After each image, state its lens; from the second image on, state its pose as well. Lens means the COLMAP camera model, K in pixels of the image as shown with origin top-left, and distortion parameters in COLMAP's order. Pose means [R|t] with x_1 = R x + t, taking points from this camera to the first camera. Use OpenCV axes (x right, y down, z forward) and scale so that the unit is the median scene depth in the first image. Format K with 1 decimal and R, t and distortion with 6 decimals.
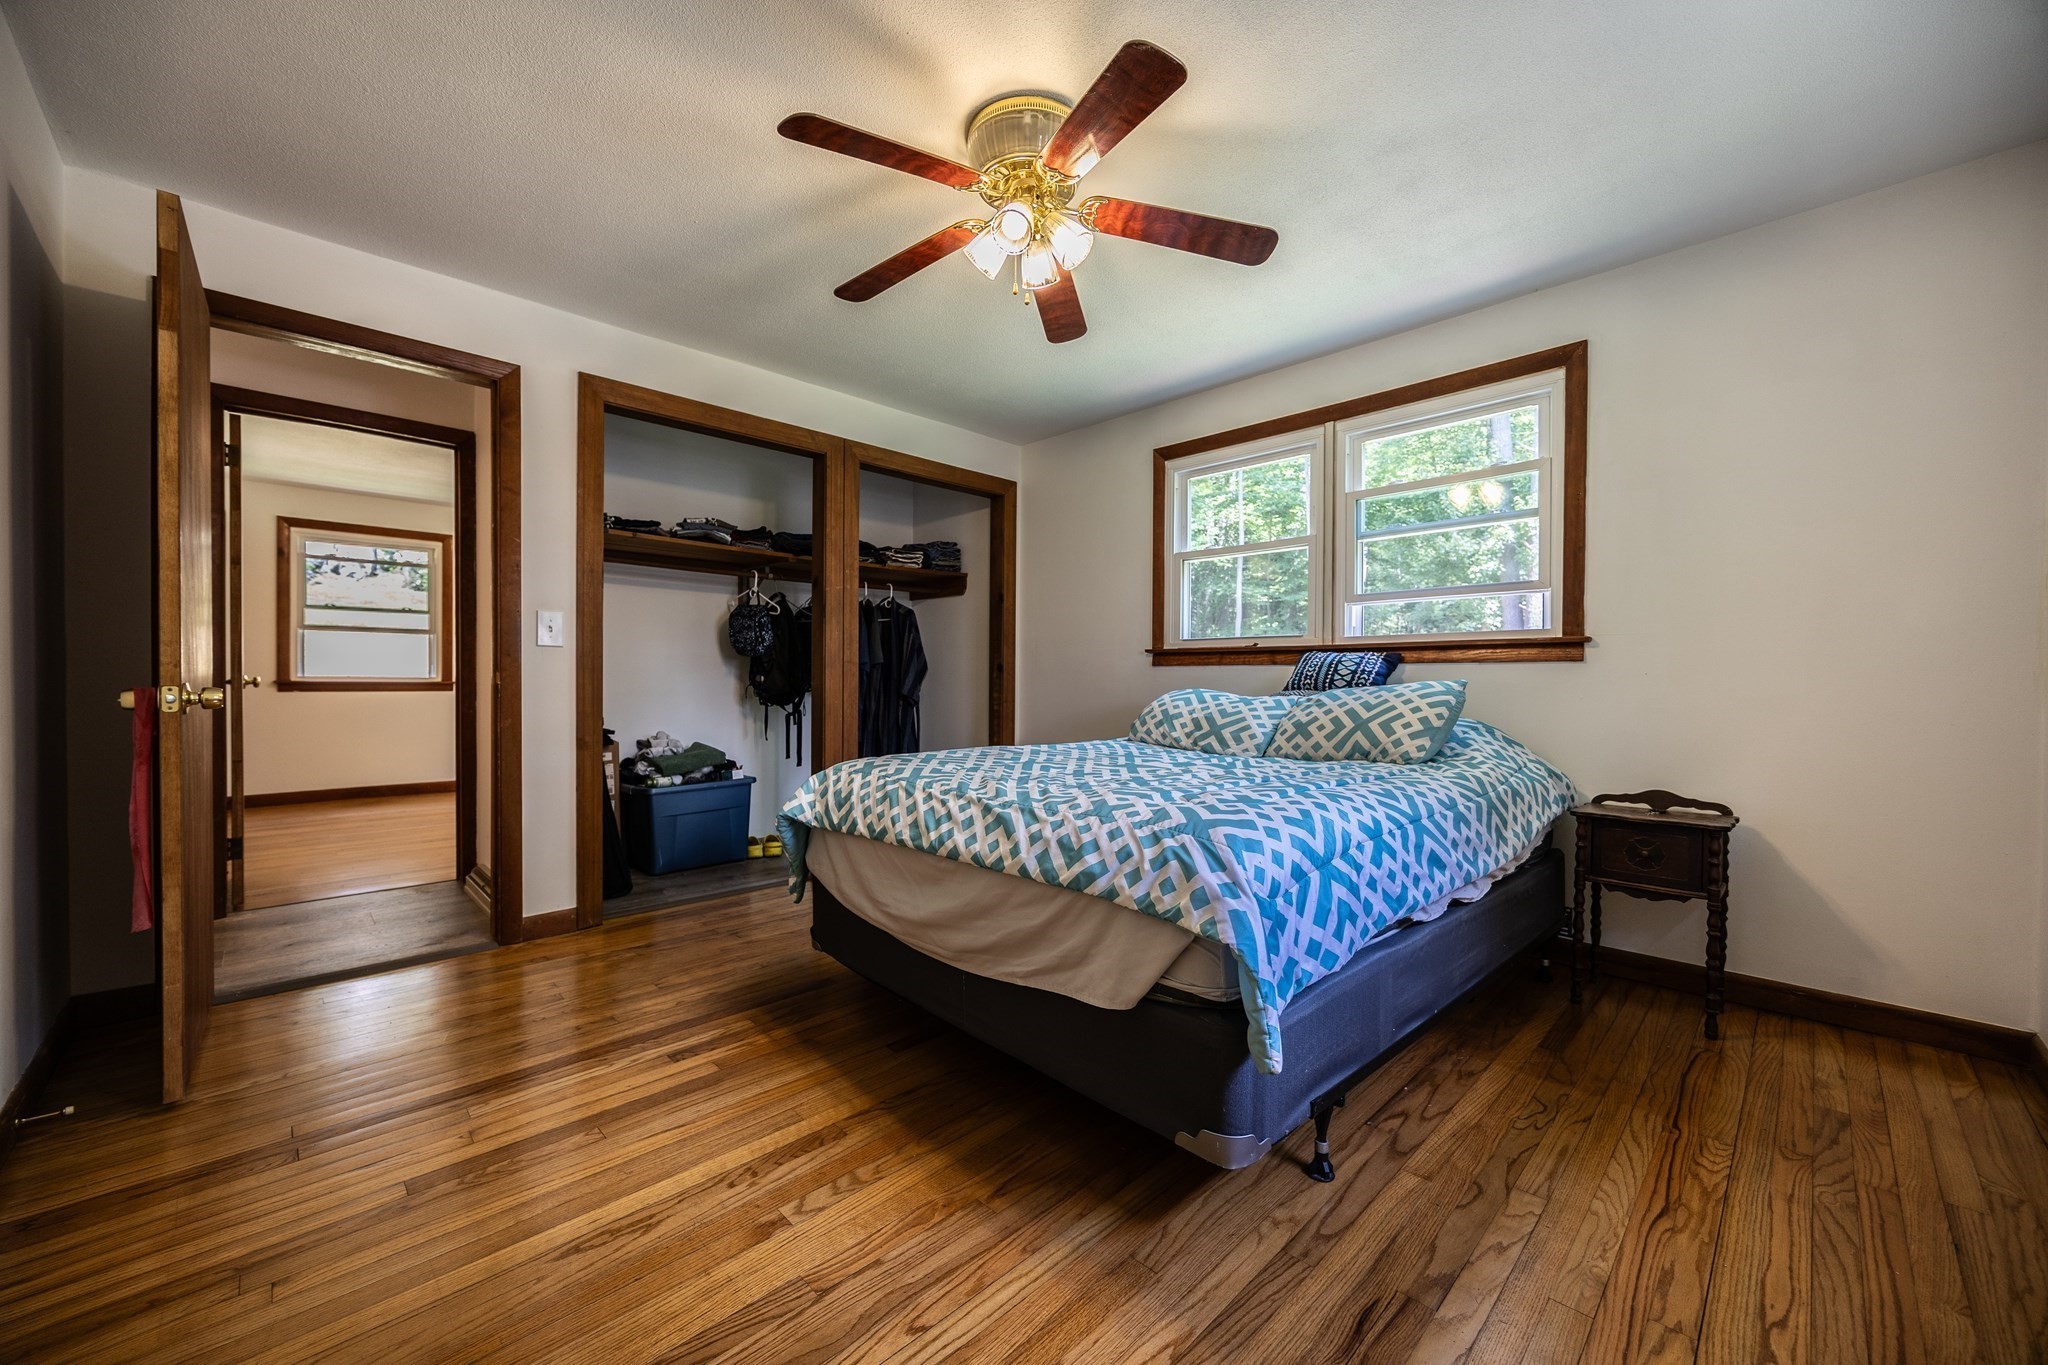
lens RADIAL K [[789.5, 0, 1026.4], [0, 789.5, 685.3], [0, 0, 1]] dist [-0.002699, -0.000018]
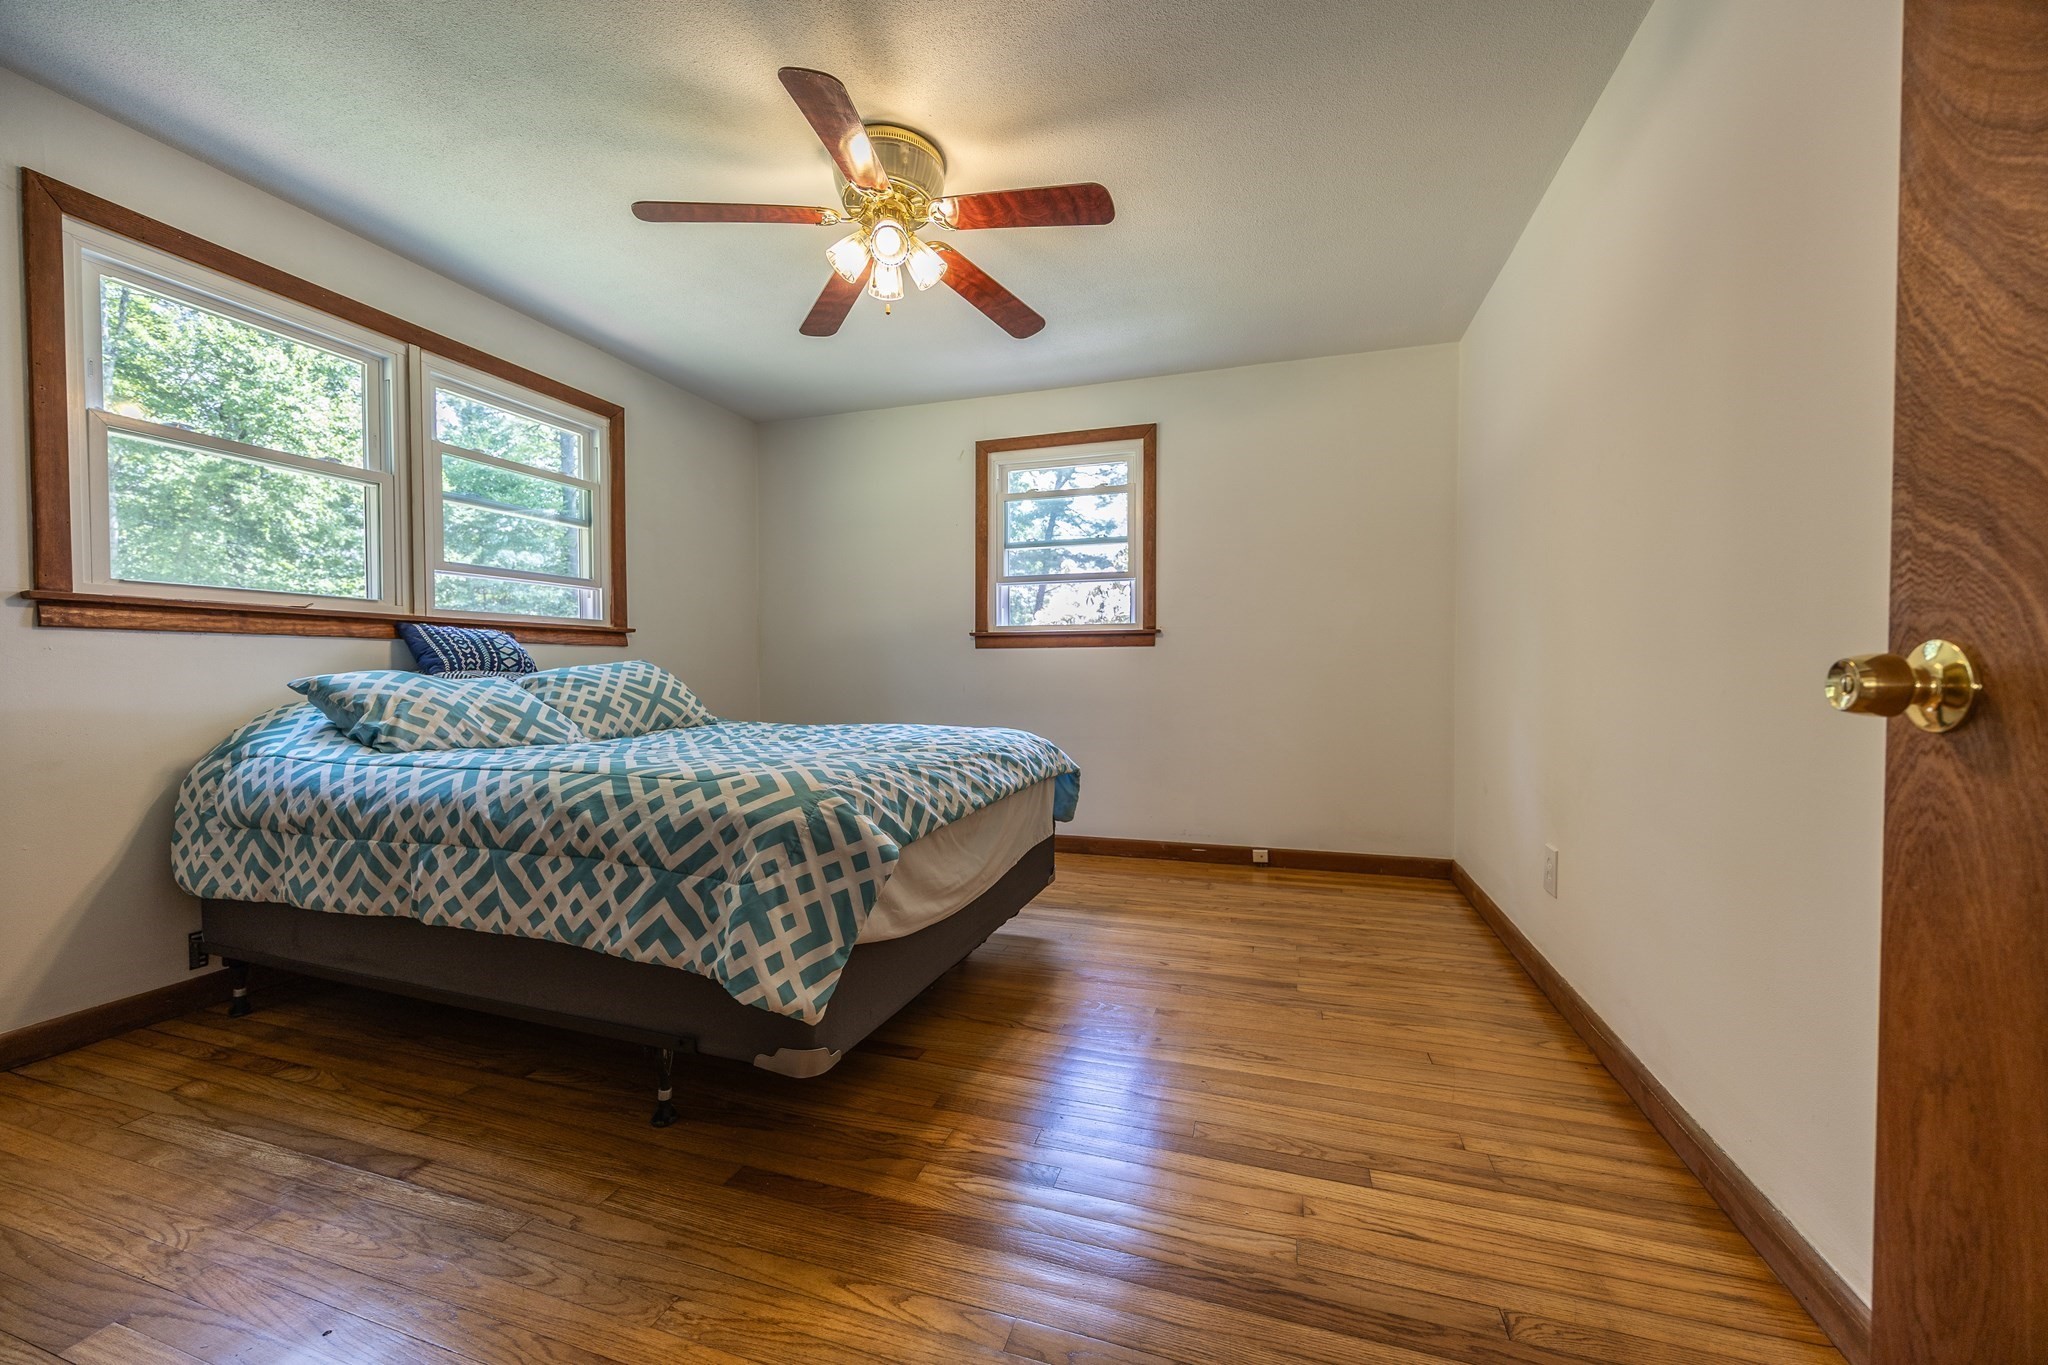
lens RADIAL K [[789.5, 0, 1026.4], [0, 789.5, 685.3], [0, 0, 1]] dist [-0.002699, -0.000018]
pose [[-0.472618, -0.023678, 0.880949, -0.826404], [0.007620, 0.999492, 0.030953, 0.000181], [-0.881235, 0.021342, -0.472197, 1.051962]]
